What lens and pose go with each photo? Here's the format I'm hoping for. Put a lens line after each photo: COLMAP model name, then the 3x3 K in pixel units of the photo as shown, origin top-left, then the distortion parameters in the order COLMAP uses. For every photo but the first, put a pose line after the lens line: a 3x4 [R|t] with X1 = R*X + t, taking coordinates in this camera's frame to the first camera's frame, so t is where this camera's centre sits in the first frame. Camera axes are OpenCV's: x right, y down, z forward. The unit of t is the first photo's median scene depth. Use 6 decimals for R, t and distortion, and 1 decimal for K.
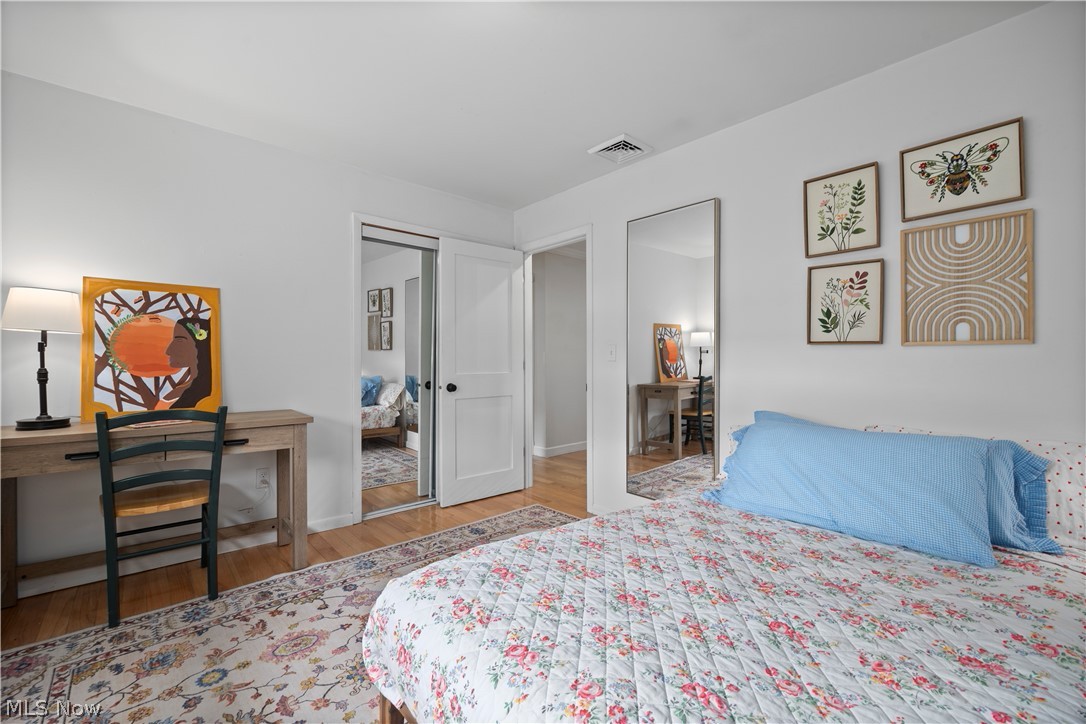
lens RADIAL K [[463.6, 0, 543.0], [0, 463.6, 362.0], [0, 0, 1]] dist [0.000087, 0.000010]
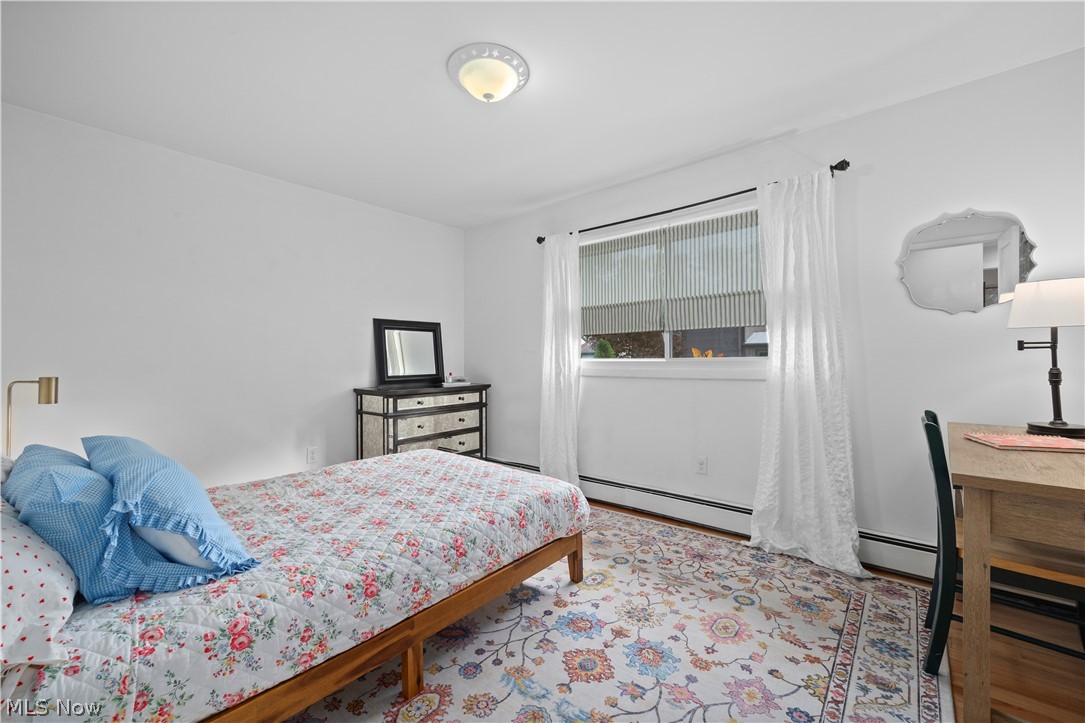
lens RADIAL K [[415.9, 0, 546.0], [0, 415.9, 362.0], [0, 0, 1]] dist [-0.000845, -0.000349]
pose [[-0.989081, 0.005782, -0.147261, 0.014066], [0.004854, 0.999966, 0.006662, -0.009025], [0.147295, 0.005874, -0.989075, 1.700155]]
